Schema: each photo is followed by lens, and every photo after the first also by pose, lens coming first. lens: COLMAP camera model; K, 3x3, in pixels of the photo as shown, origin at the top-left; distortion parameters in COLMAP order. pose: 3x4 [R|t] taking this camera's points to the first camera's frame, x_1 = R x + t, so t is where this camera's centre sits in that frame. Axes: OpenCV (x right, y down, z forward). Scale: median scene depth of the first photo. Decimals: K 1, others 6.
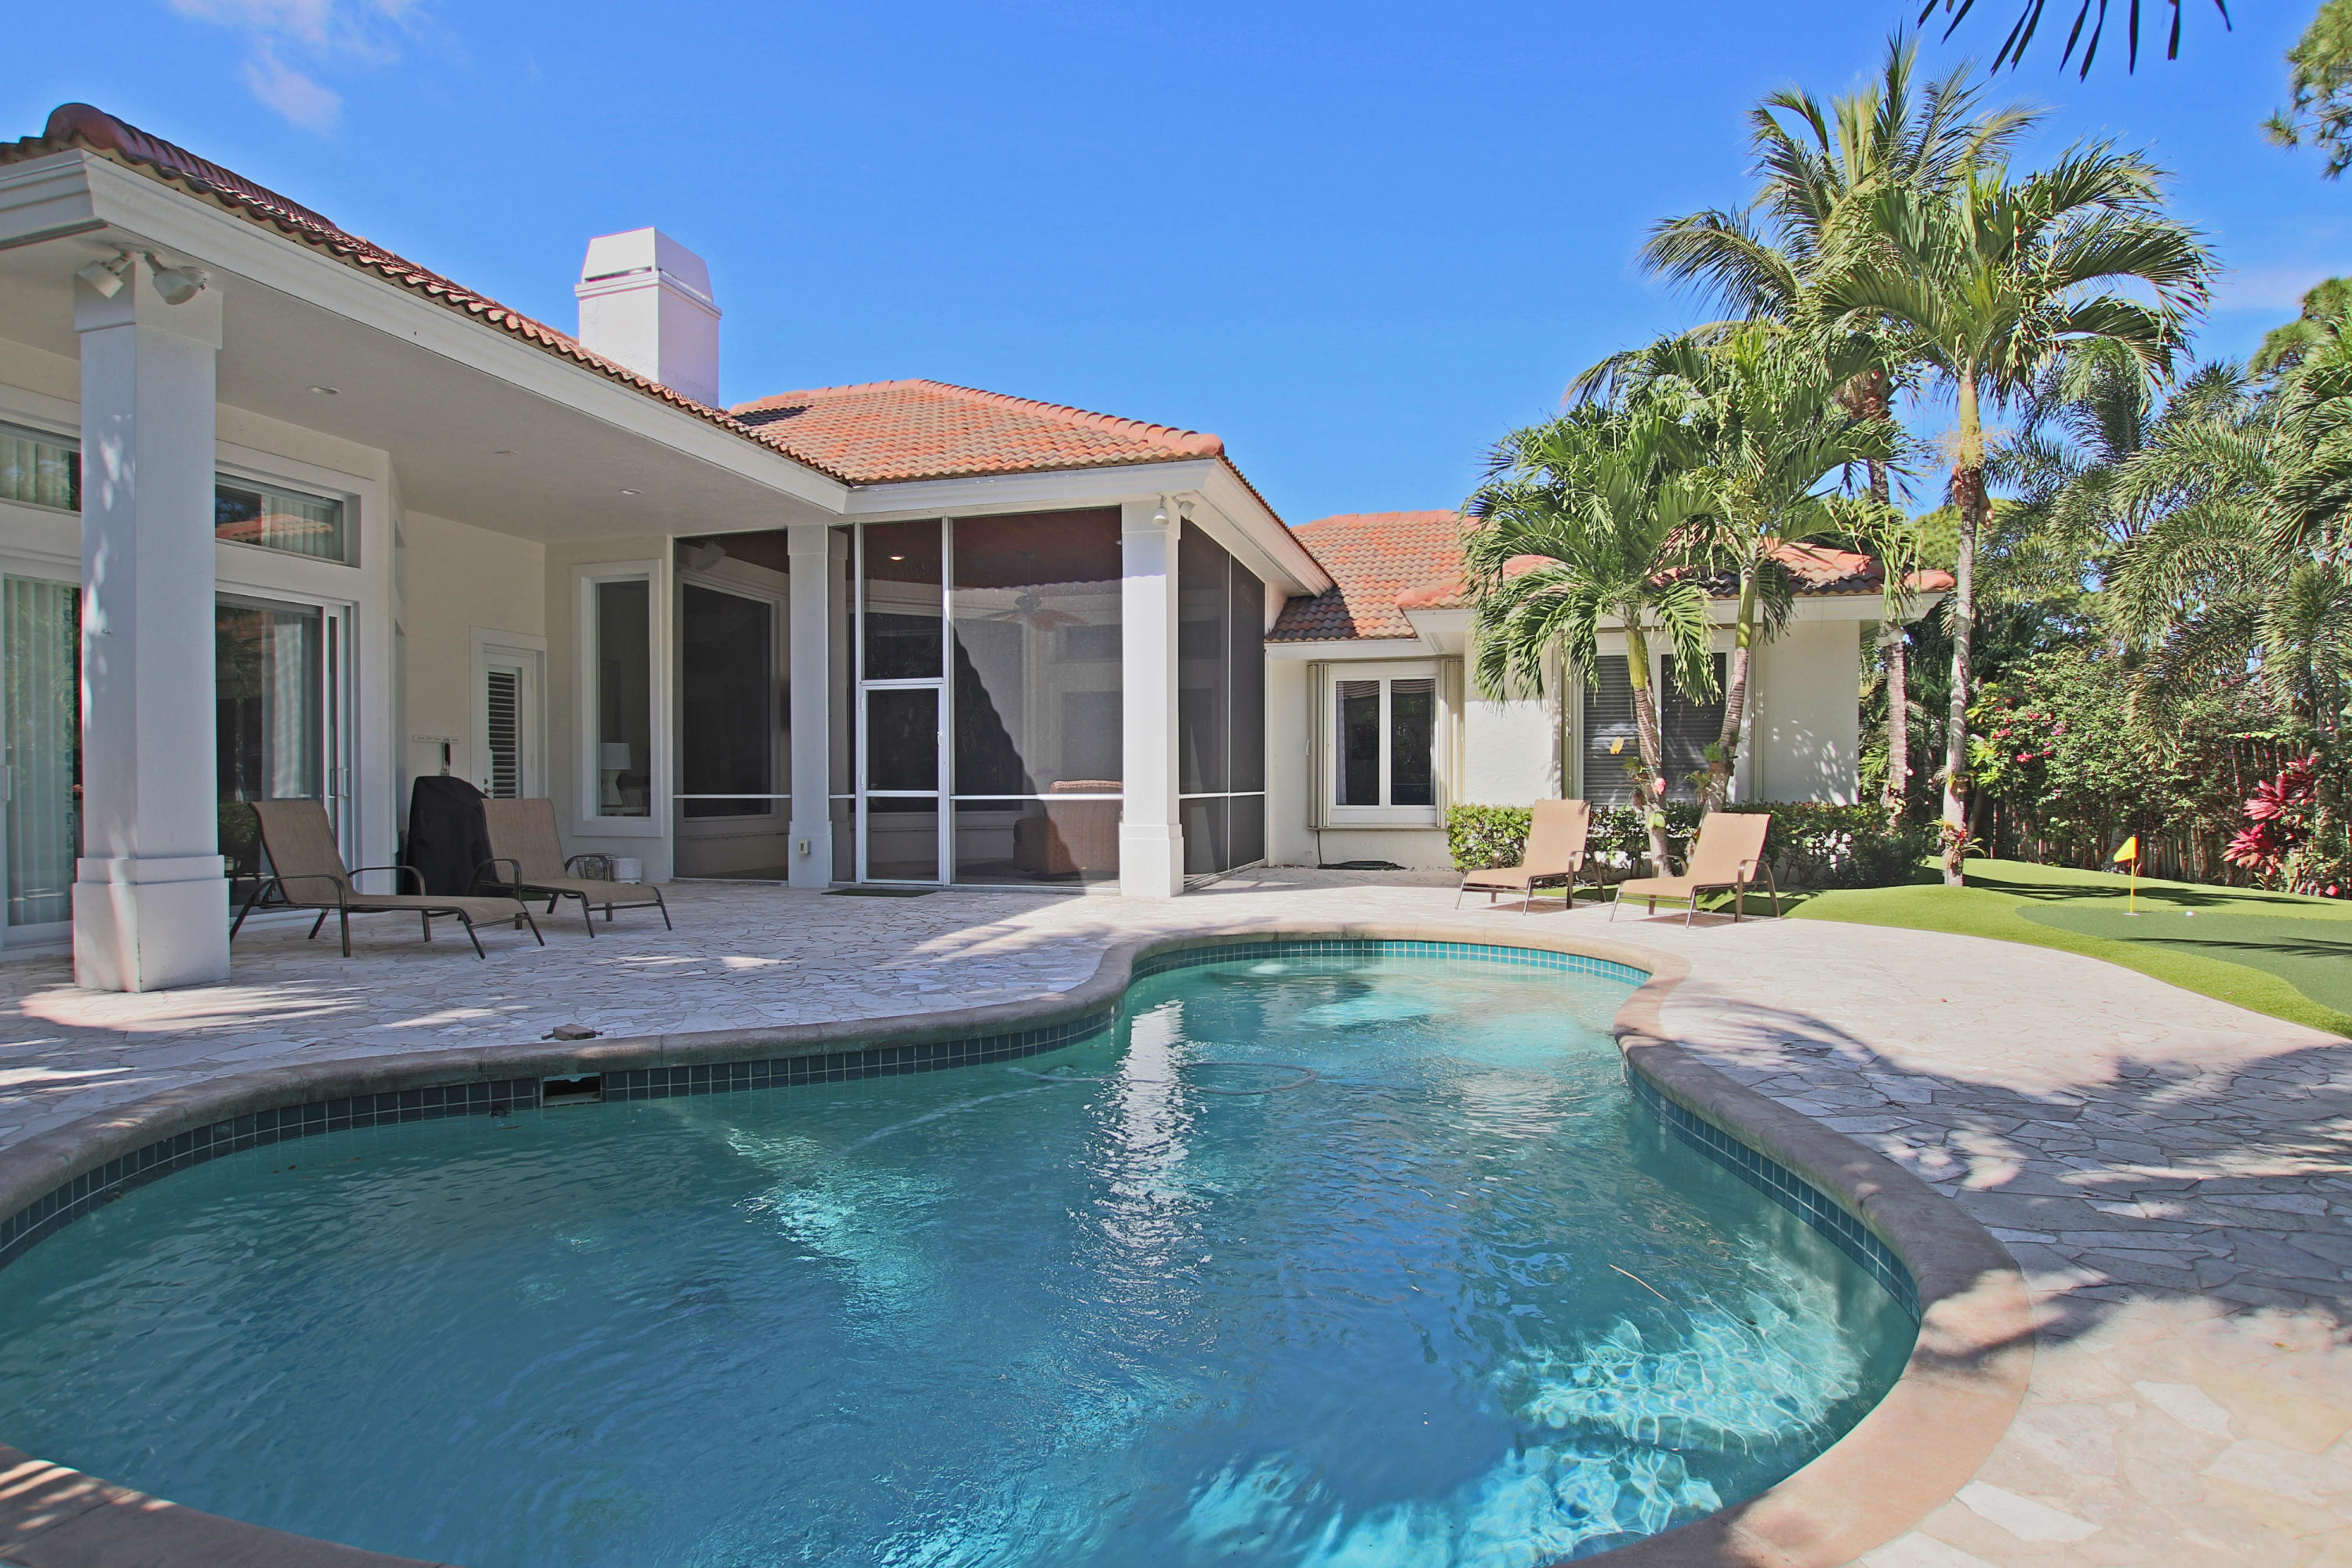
lens RADIAL K [[1220.7, 0, 1189.7], [0, 1220.7, 798.9], [0, 0, 1]] dist [-0.024214, -0.005117]
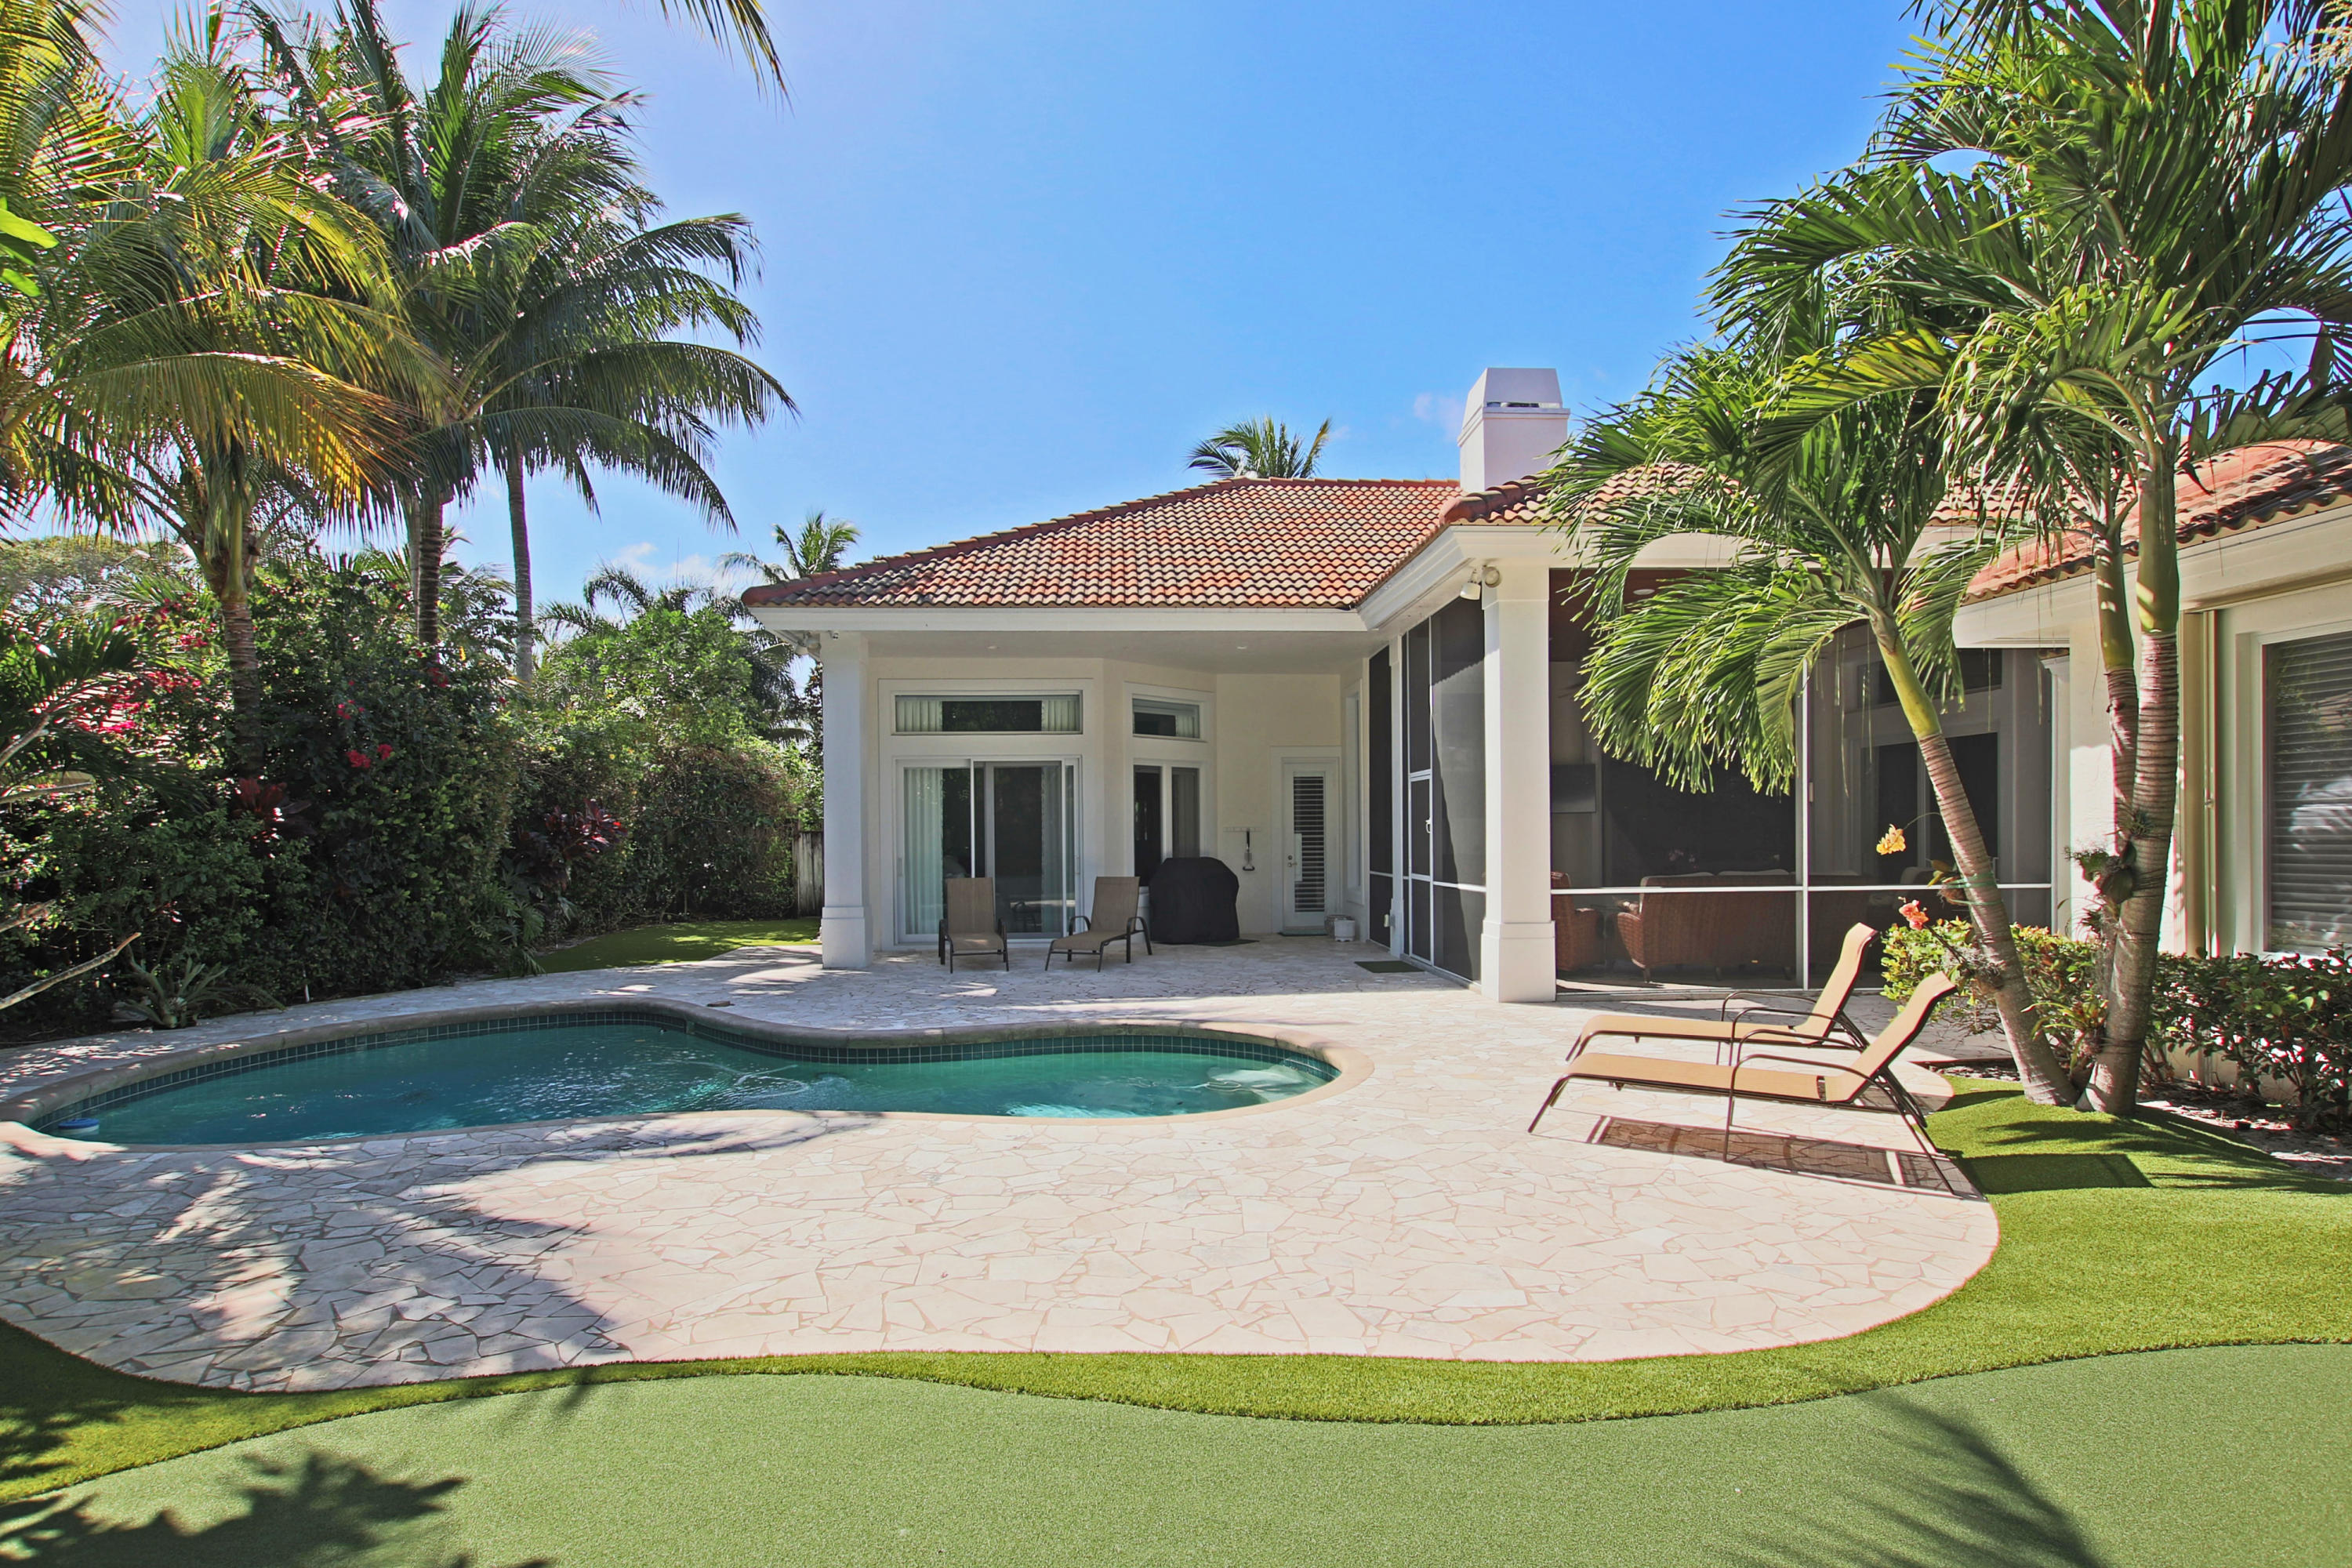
lens RADIAL K [[1220.7, 0, 1162.5], [0, 1220.7, 843.0], [0, 0, 1]] dist [-0.024214, -0.005117]
pose [[0.303260, 0.008343, -0.952871, 0.716535], [0.000132, 0.999961, 0.008797, -0.044130], [0.952908, -0.002793, 0.303247, 0.453594]]
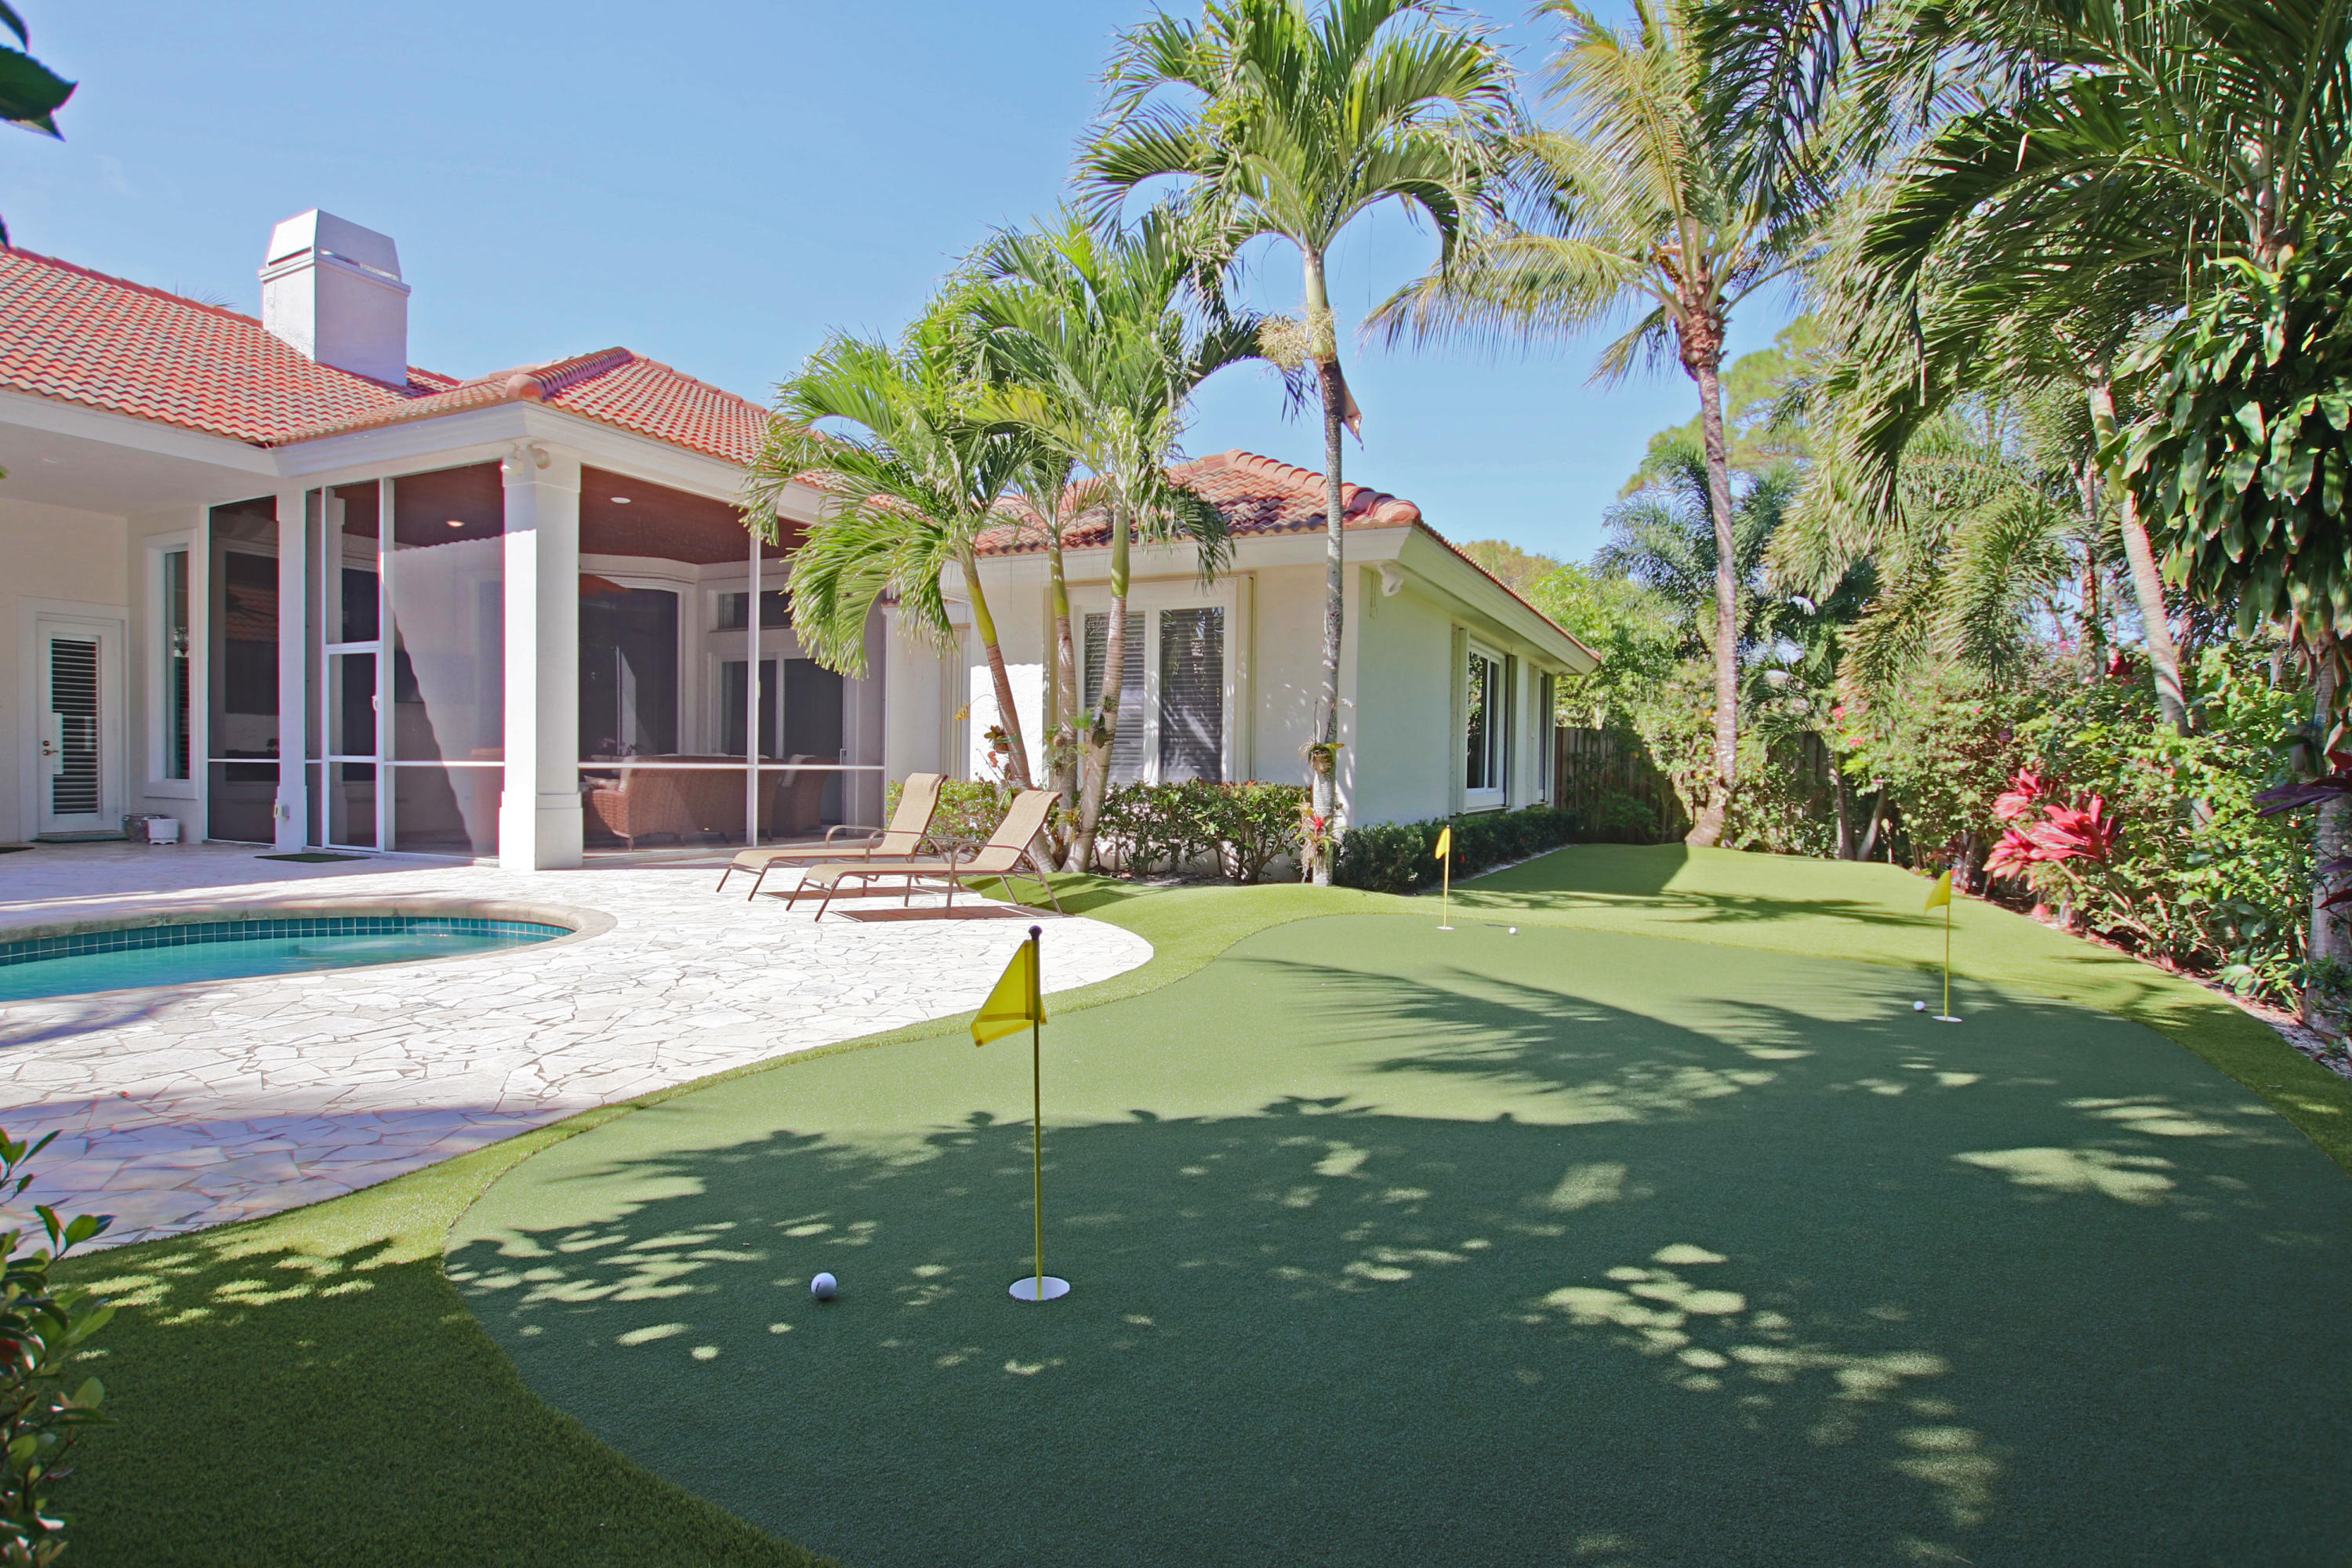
lens RADIAL K [[1220.7, 0, 1186.1], [0, 1220.7, 788.1], [0, 0, 1]] dist [-0.024214, -0.005117]
pose [[0.986190, 0.016930, -0.164748, 0.588986], [-0.016491, 0.999856, 0.004032, 0.004189], [0.164793, -0.001260, 0.986327, 0.150207]]
